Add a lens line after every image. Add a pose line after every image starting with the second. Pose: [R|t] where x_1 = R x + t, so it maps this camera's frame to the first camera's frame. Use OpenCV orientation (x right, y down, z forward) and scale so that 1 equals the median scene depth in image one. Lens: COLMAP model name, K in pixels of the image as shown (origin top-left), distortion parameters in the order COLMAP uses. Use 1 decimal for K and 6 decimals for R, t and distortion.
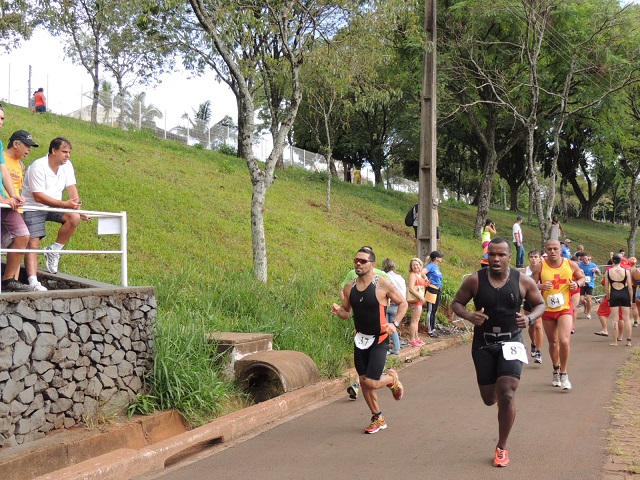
lens RADIAL K [[732.7, 0, 320.0], [0, 732.7, 241.4], [0, 0, 1]] dist [-0.057396, 0.029444]
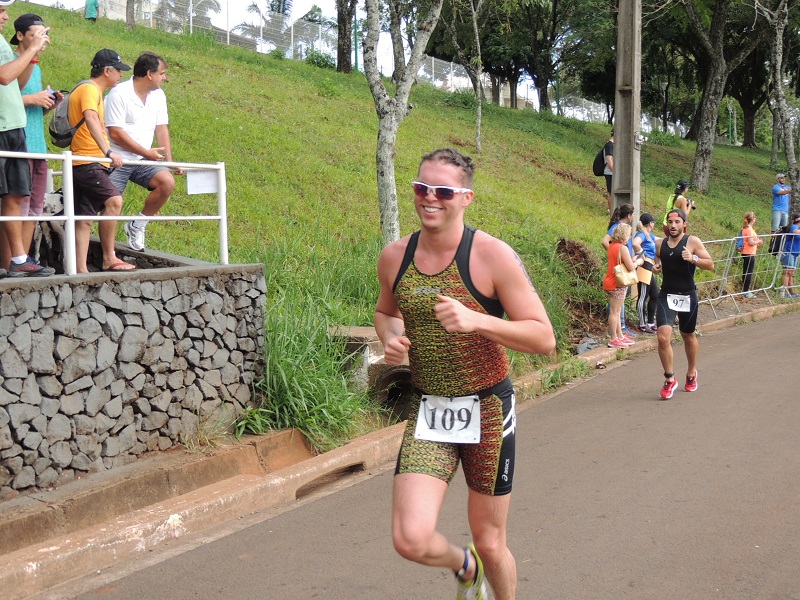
lens RADIAL K [[1095.9, 0, 400.0], [0, 1095.9, 300.0], [0, 0, 1]] dist [-0.074737, 0.035379]
pose [[0.998857, -0.001728, -0.047762, -0.022075], [0.006327, 0.995332, 0.096302, -0.004567], [0.047372, -0.096494, 0.994206, -0.057643]]
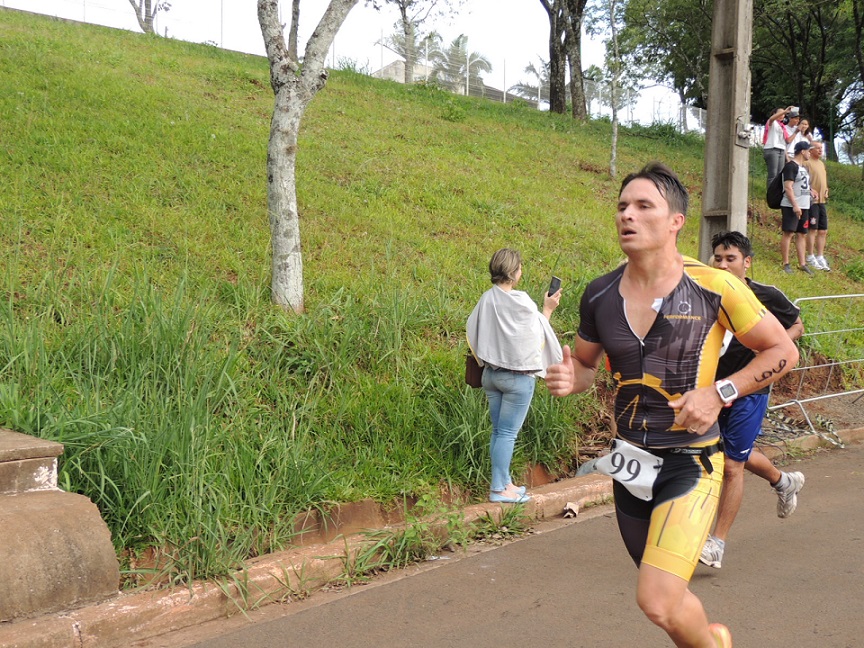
lens RADIAL K [[989.1, 0, 432.0], [0, 989.1, 325.9], [0, 0, 1]] dist [-0.057396, 0.029444]
pose [[0.945278, 0.022960, -0.325456, 0.206203], [0.000318, 0.997455, 0.071294, 0.023408], [0.326265, -0.067496, 0.942866, 0.450020]]
